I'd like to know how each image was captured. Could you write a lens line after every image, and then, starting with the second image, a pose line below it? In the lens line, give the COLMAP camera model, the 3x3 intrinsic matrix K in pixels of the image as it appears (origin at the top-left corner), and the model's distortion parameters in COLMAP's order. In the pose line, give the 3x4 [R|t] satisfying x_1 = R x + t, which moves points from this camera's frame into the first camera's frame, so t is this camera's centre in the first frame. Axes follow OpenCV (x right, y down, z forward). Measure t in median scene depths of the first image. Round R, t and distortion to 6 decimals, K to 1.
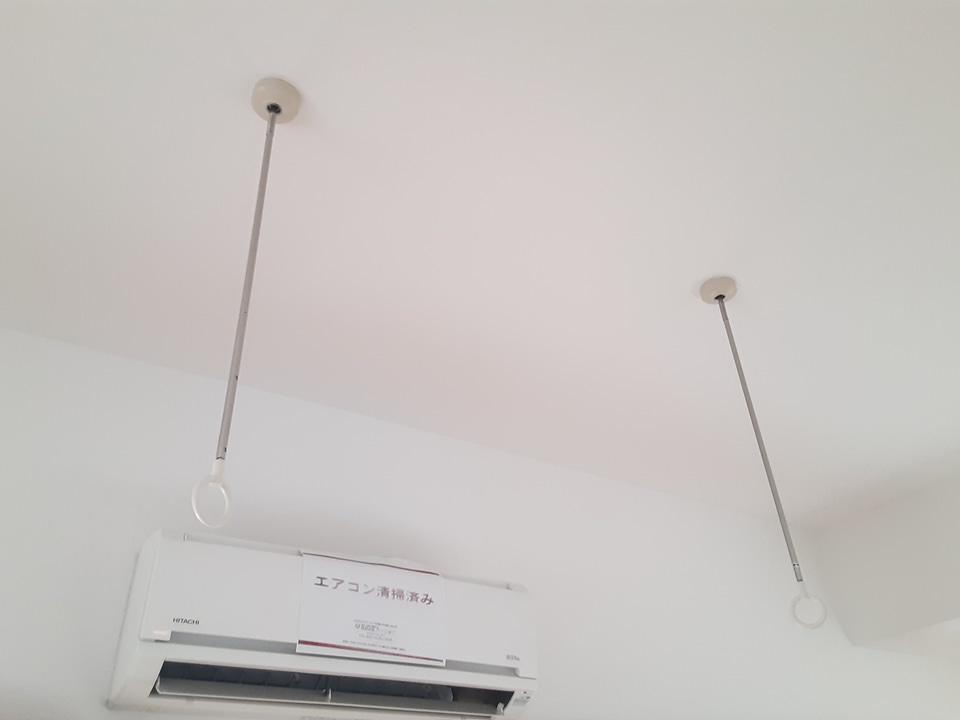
lens RADIAL K [[781.0, 0, 476.1], [0, 781.0, 362.4], [0, 0, 1]] dist [0.039390, -0.014620]
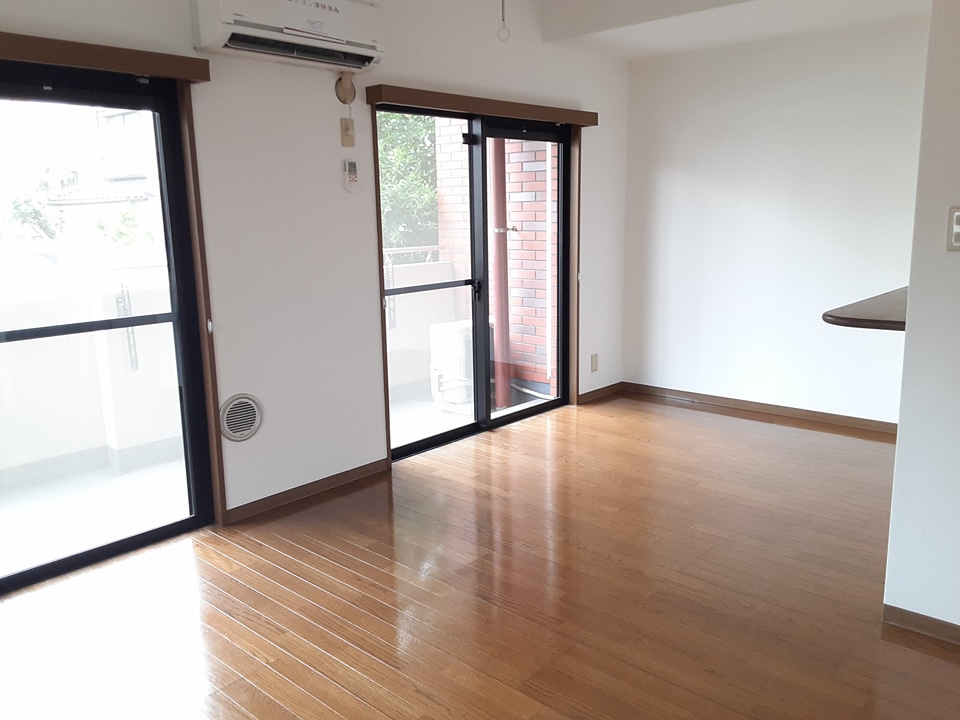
lens RADIAL K [[781.0, 0, 479.0], [0, 781.0, 360.8], [0, 0, 1]] dist [0.039390, -0.014620]
pose [[0.961304, -0.036096, 0.273114, -0.314823], [-0.163574, 0.722919, 0.671291, -0.505036], [-0.221670, -0.689990, 0.689040, -1.200013]]
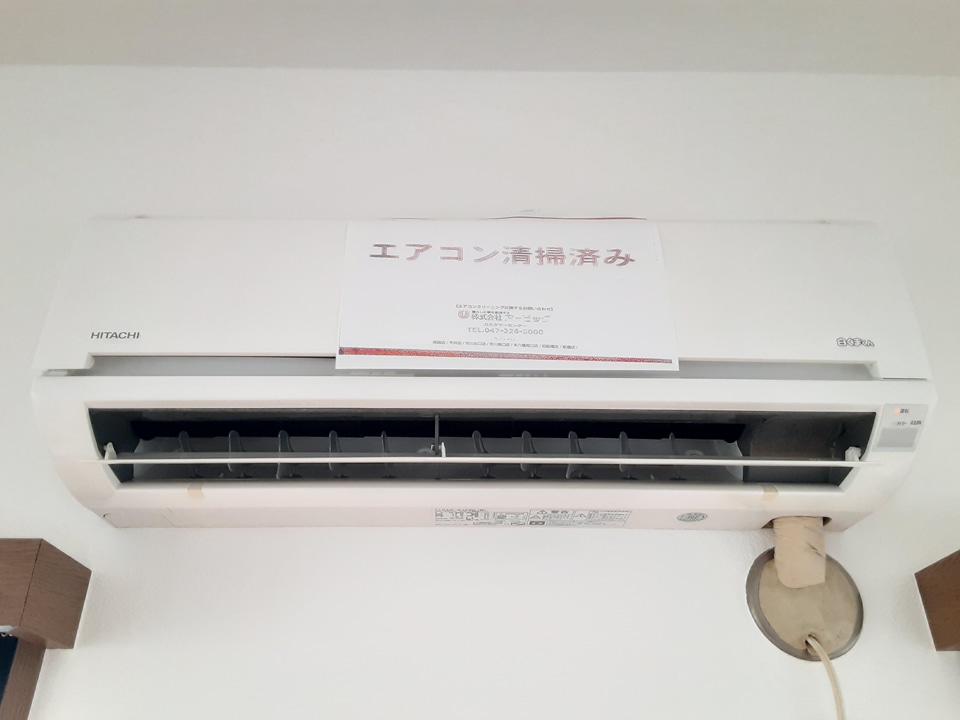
lens RADIAL K [[781.0, 0, 480.2], [0, 781.0, 356.3], [0, 0, 1]] dist [0.039390, -0.014620]
pose [[0.852471, -0.234752, -0.467103, 0.079699], [0.262798, 0.964836, -0.005286, 0.358460], [0.451919, -0.118248, 0.884187, 0.554734]]
